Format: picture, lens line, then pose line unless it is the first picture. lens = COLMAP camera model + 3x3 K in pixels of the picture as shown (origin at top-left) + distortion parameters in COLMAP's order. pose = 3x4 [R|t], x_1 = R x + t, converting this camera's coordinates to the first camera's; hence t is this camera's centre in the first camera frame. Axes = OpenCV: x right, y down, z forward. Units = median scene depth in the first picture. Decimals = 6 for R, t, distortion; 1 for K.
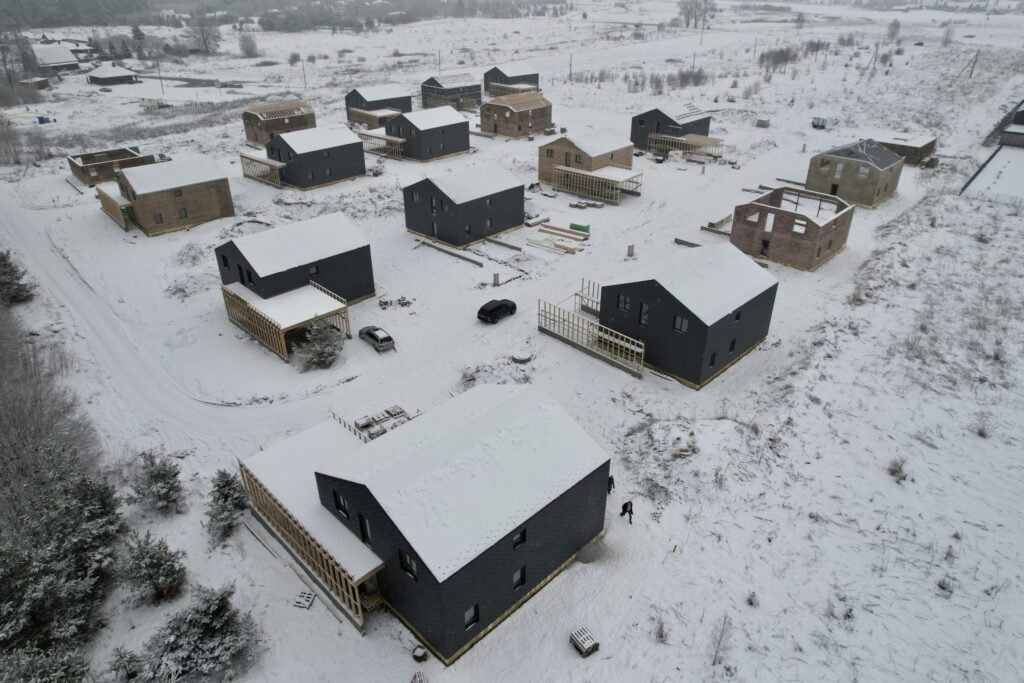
lens RADIAL K [[663.3, 0, 512.0], [0, 663.3, 341.5], [0, 0, 1]] dist [-0.062418, 0.080375]
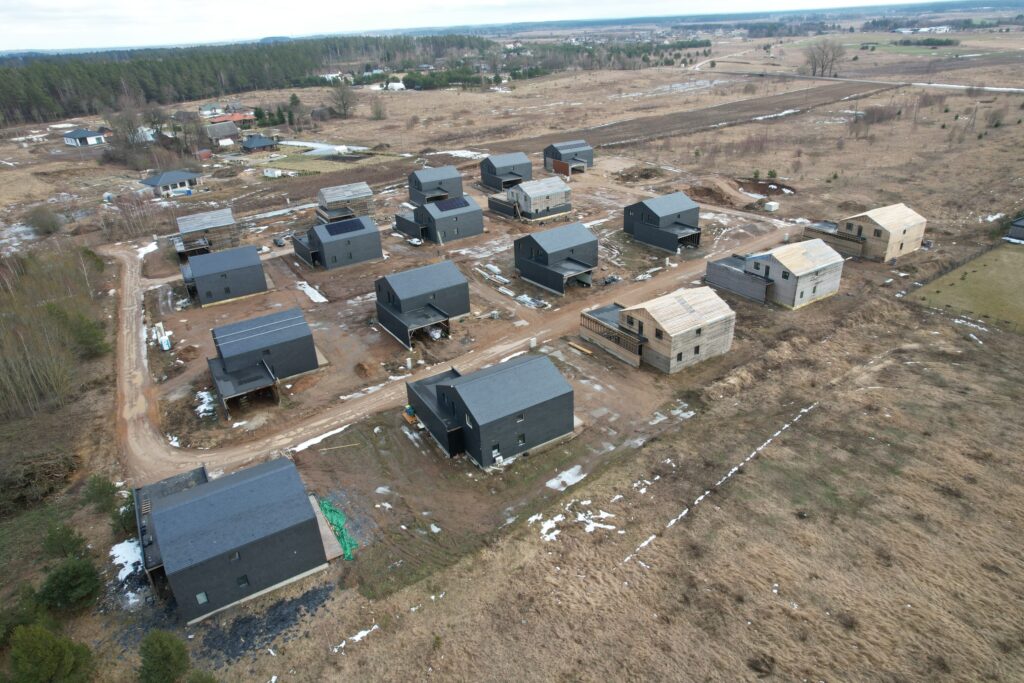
lens RADIAL K [[639.4, 0, 512.0], [0, 639.4, 341.5], [0, 0, 1]] dist [-0.002025, -0.001602]
pose [[0.977125, 0.065985, -0.202168, 0.232007], [-0.074135, 0.996702, -0.033001, -0.057958], [0.199324, 0.047234, 0.978795, -0.121490]]
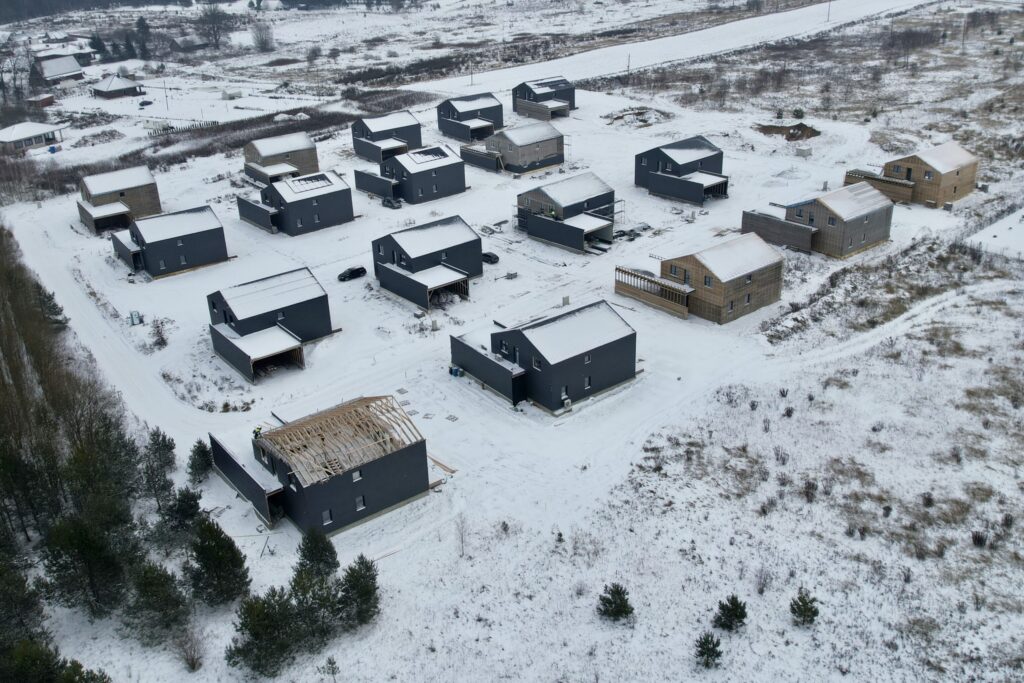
lens RADIAL K [[915.1, 0, 495.4], [0, 915.1, 341.9], [0, 0, 1]] dist [0.003969, -0.000283]
pose [[0.991770, 0.027202, -0.125107, 0.157884], [-0.034994, 0.997554, -0.060513, 0.017187], [0.123155, 0.064394, 0.990296, -0.329326]]
